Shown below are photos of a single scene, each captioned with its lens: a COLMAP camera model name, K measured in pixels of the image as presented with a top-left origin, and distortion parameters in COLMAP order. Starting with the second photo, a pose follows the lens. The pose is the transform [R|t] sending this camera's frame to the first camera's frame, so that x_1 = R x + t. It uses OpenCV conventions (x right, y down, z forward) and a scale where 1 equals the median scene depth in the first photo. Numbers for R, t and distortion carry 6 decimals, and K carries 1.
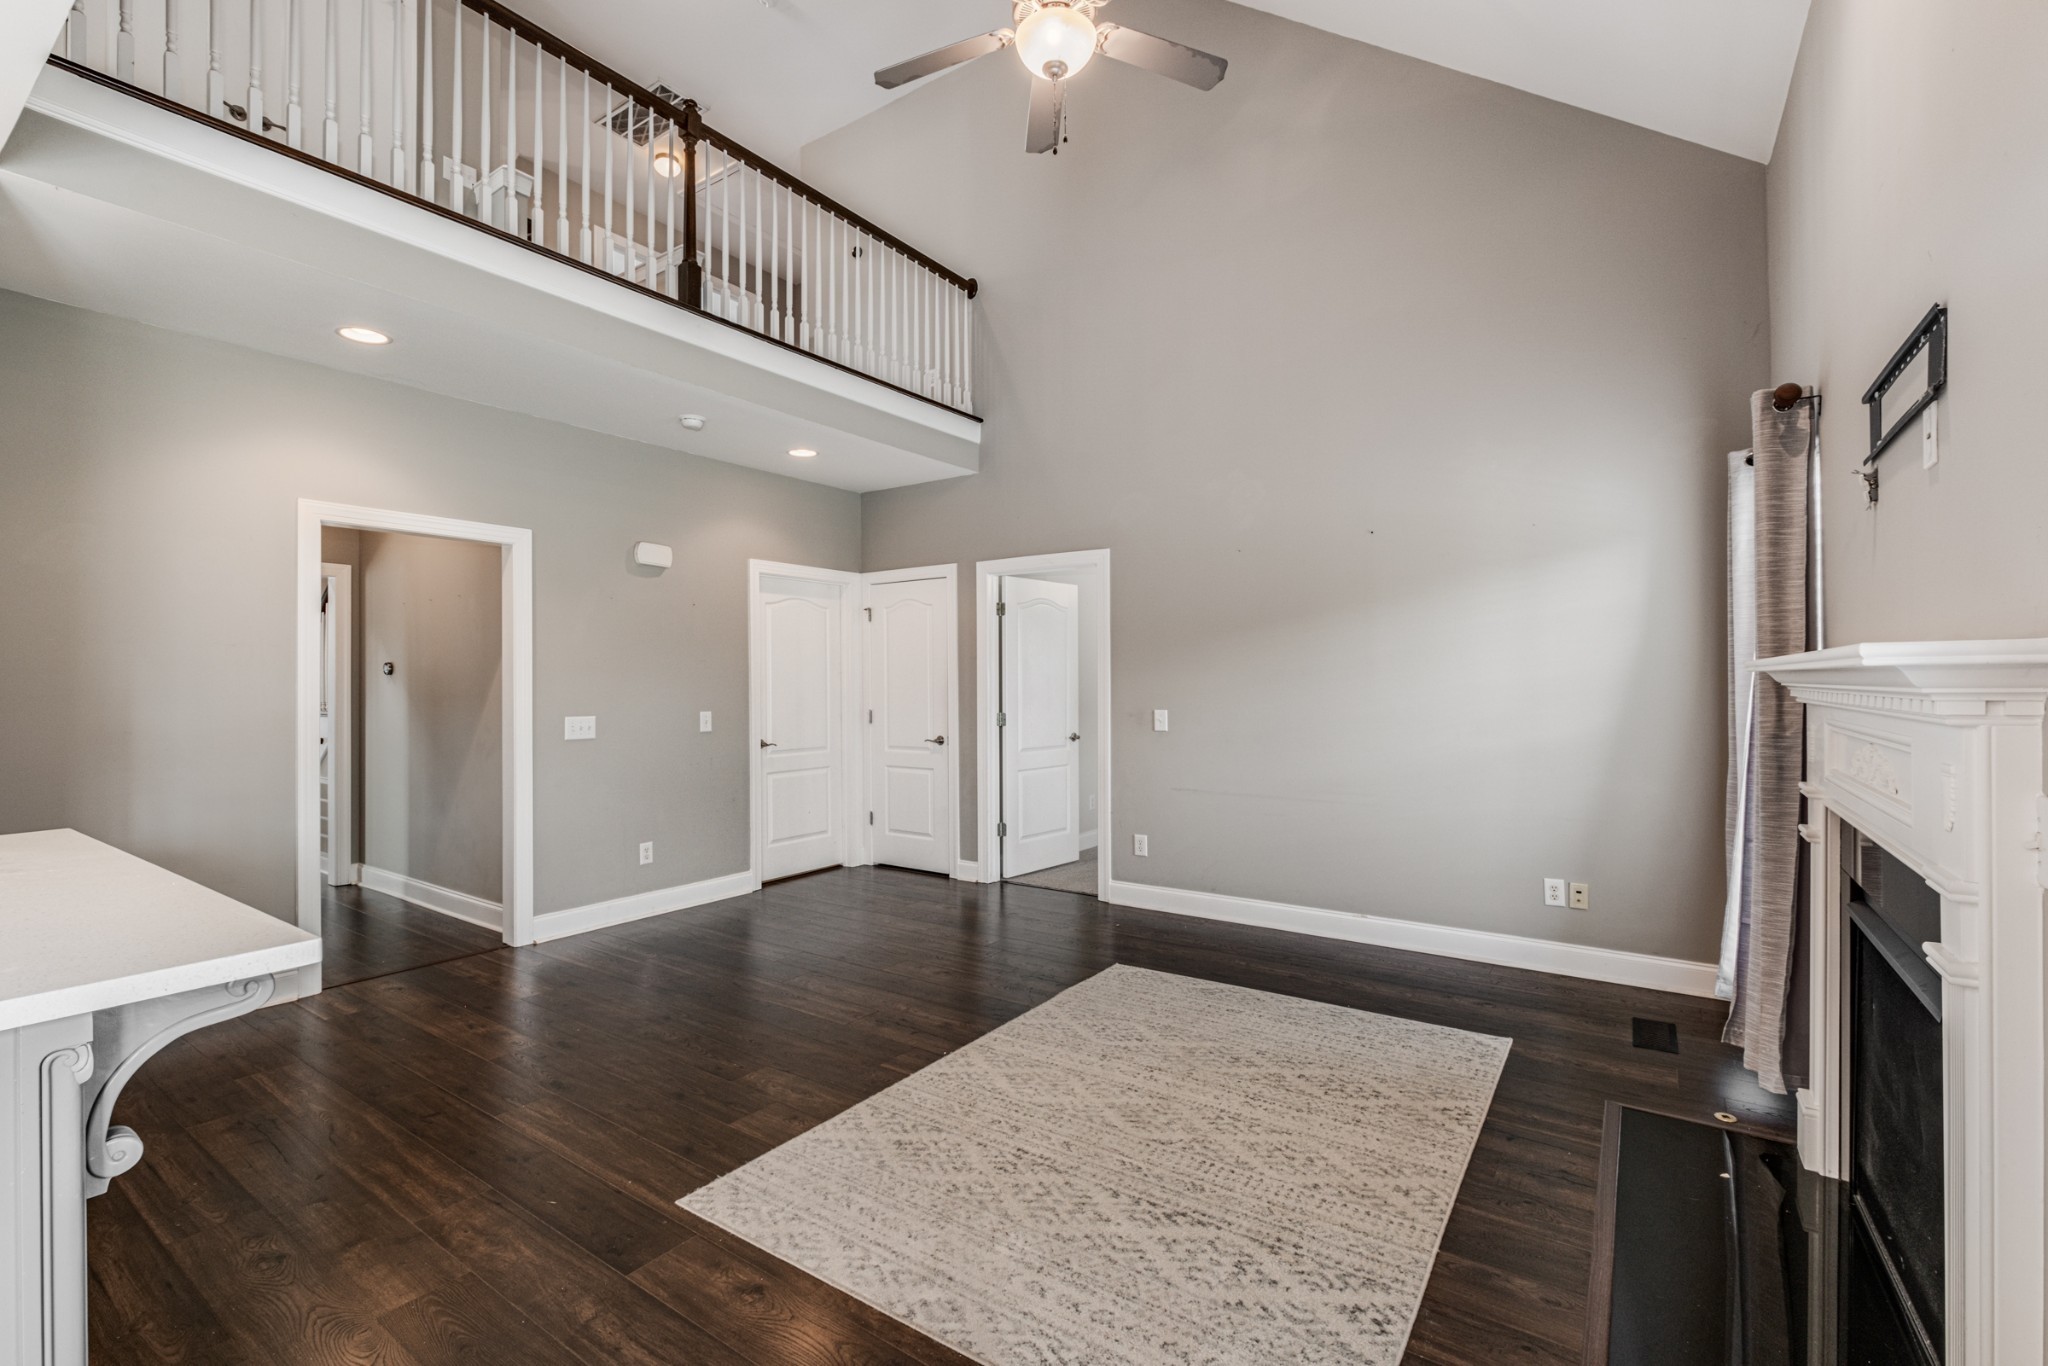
lens RADIAL K [[893.7, 0, 1023.3], [0, 893.7, 687.2], [0, 0, 1]] dist [-0.007850, -0.001887]
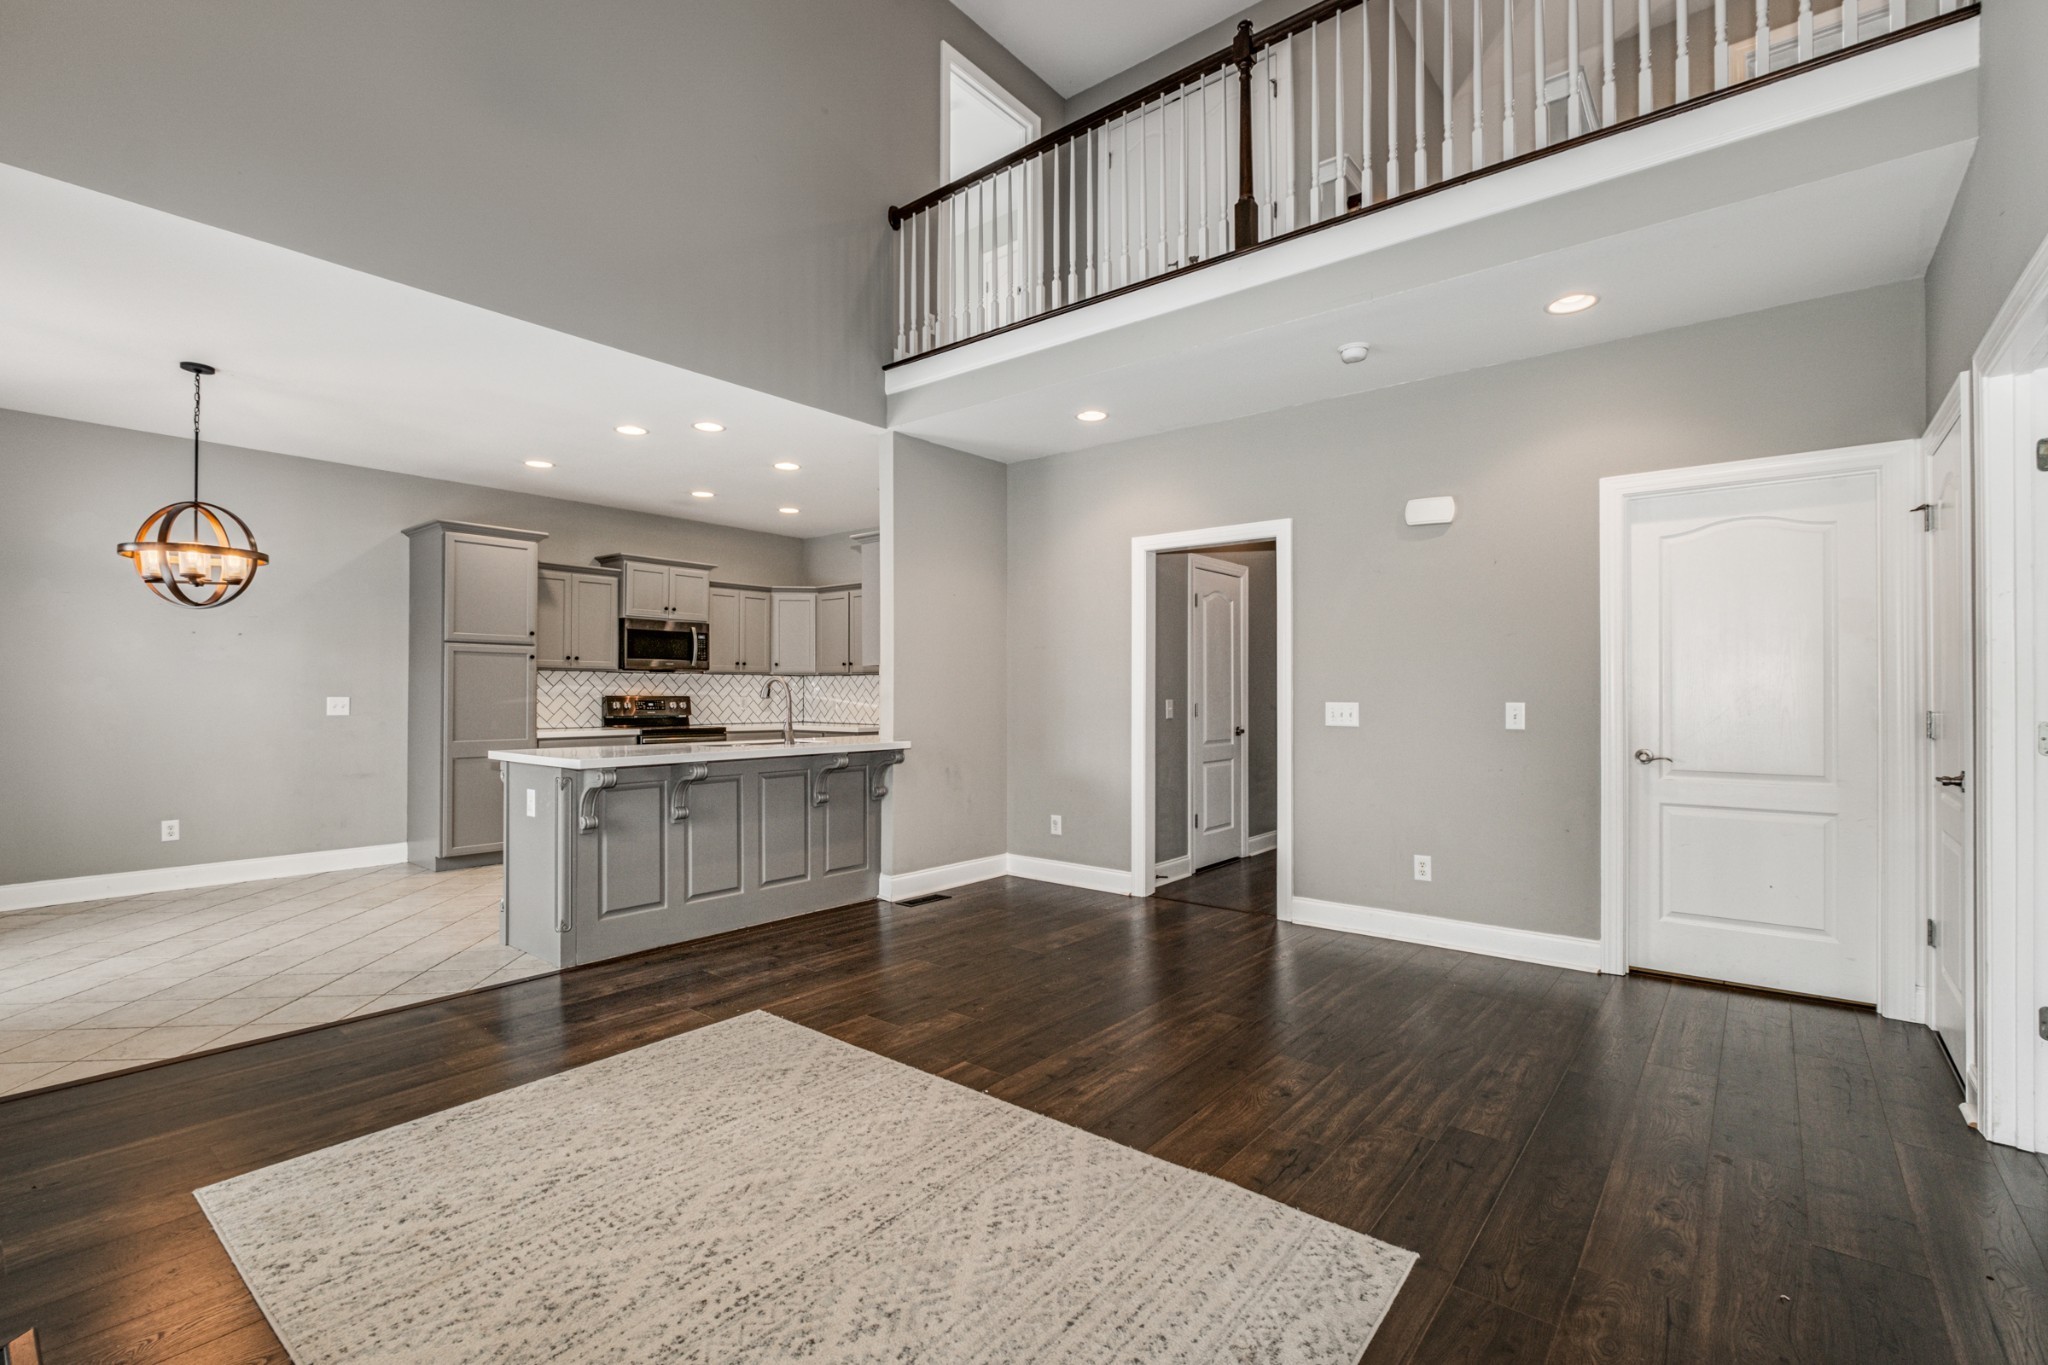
lens RADIAL K [[931.4, 0, 995.4], [0, 931.4, 684.9], [0, 0, 1]] dist [0.001966, -0.000358]
pose [[-0.107110, -0.005157, -0.994234, 0.643344], [-0.003663, 0.999982, -0.004792, 0.024729], [0.994240, 0.003129, -0.107127, 0.899174]]
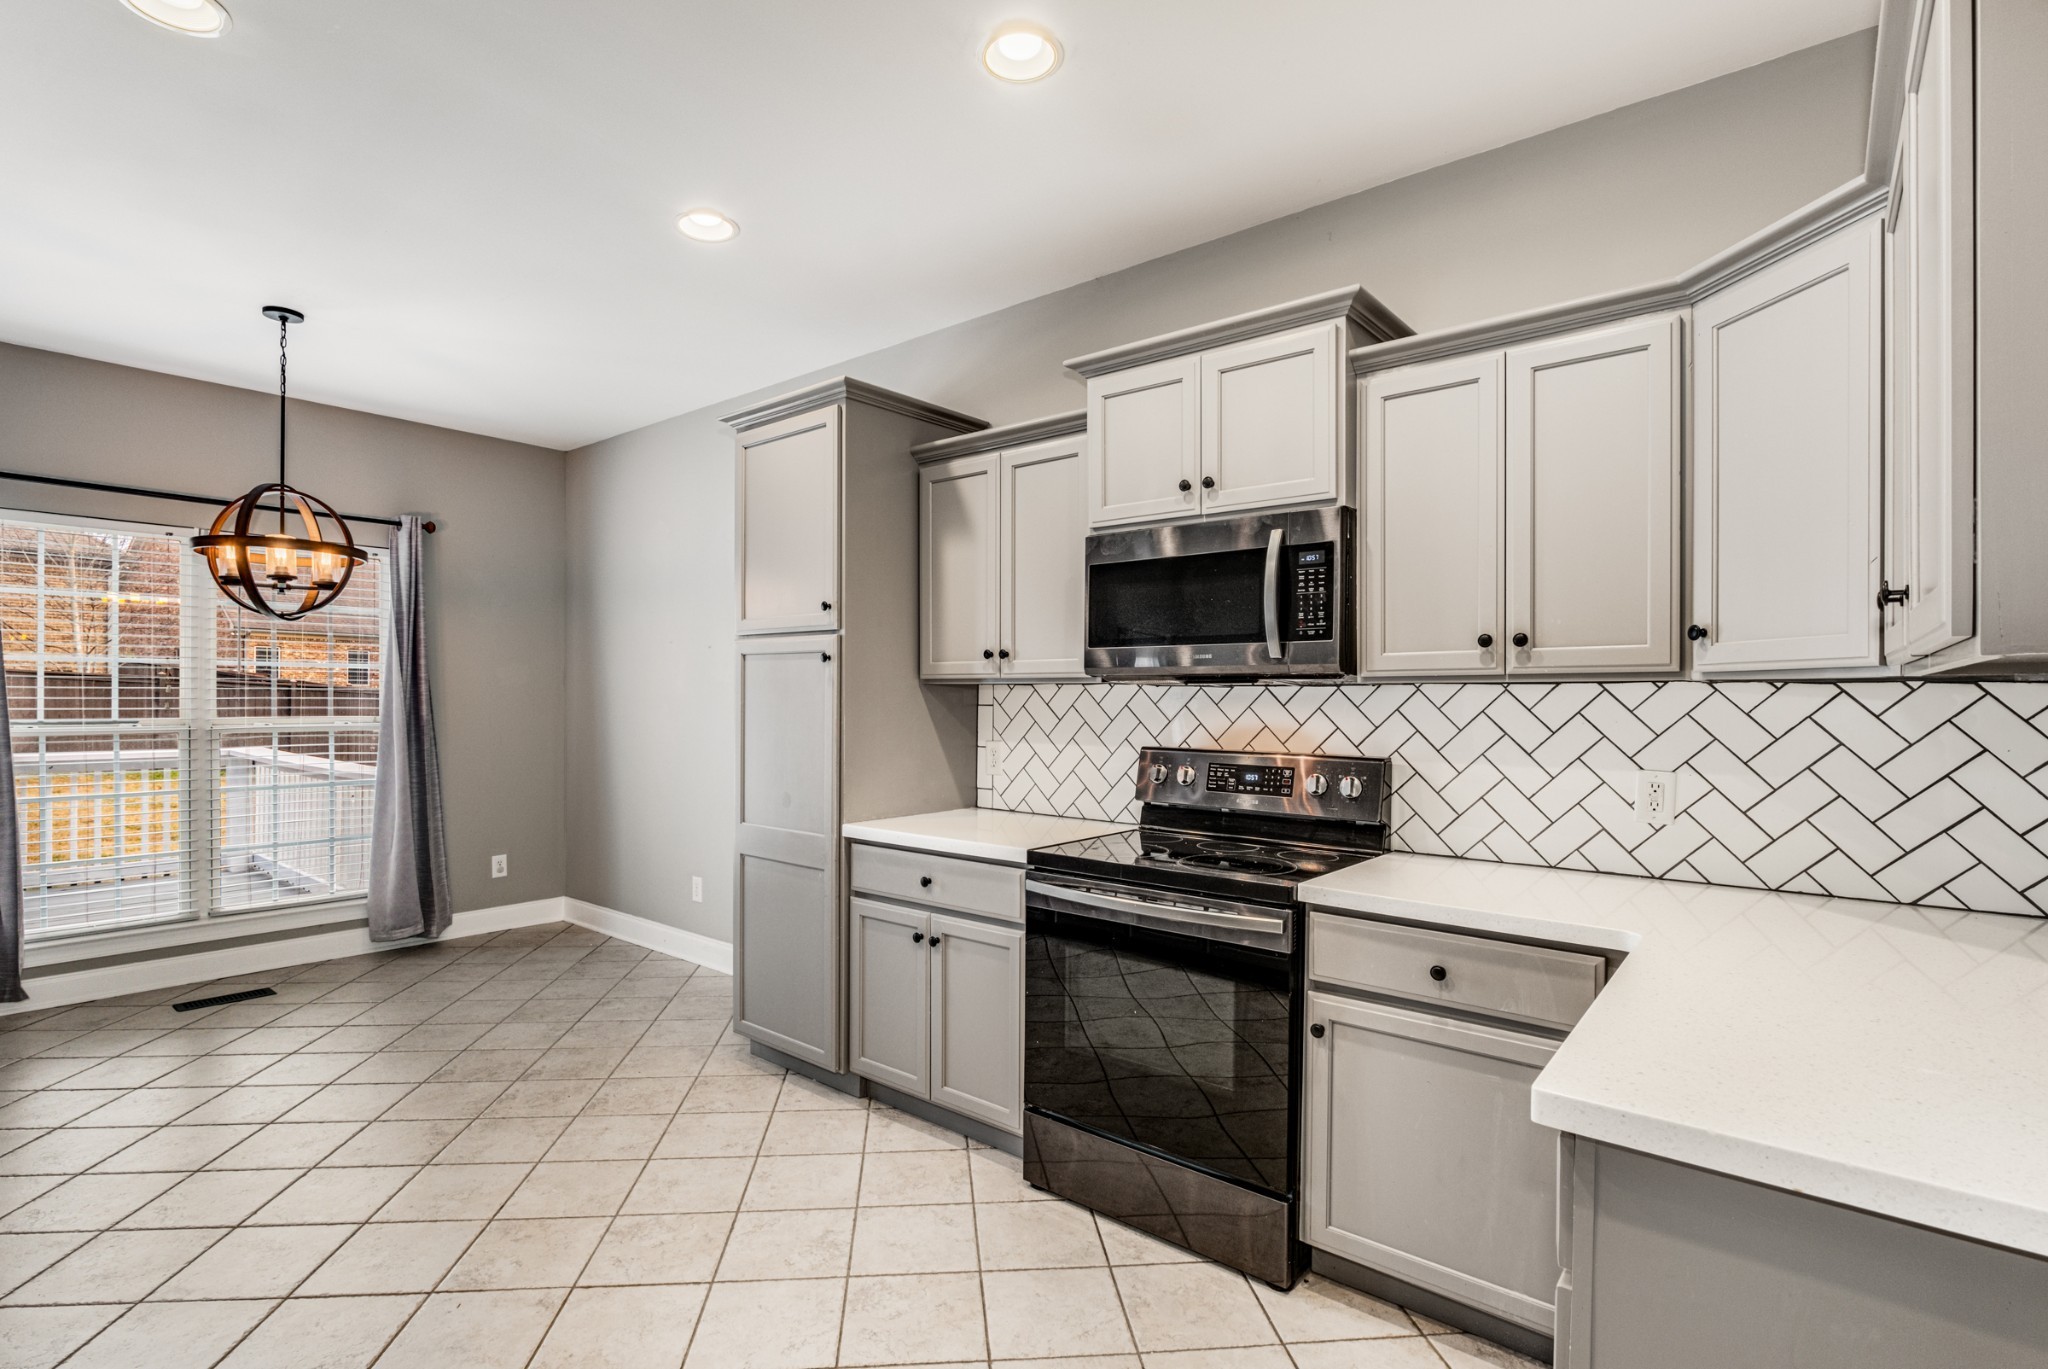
lens RADIAL K [[984.7, 0, 1000.5], [0, 984.7, 696.4], [0, 0, 1]] dist [-0.004203, -0.000170]
pose [[-0.995325, -0.003322, 0.096528, -1.141042], [-0.003098, 0.999992, 0.002470, -0.000391], [-0.096535, 0.002160, -0.995327, 0.686560]]
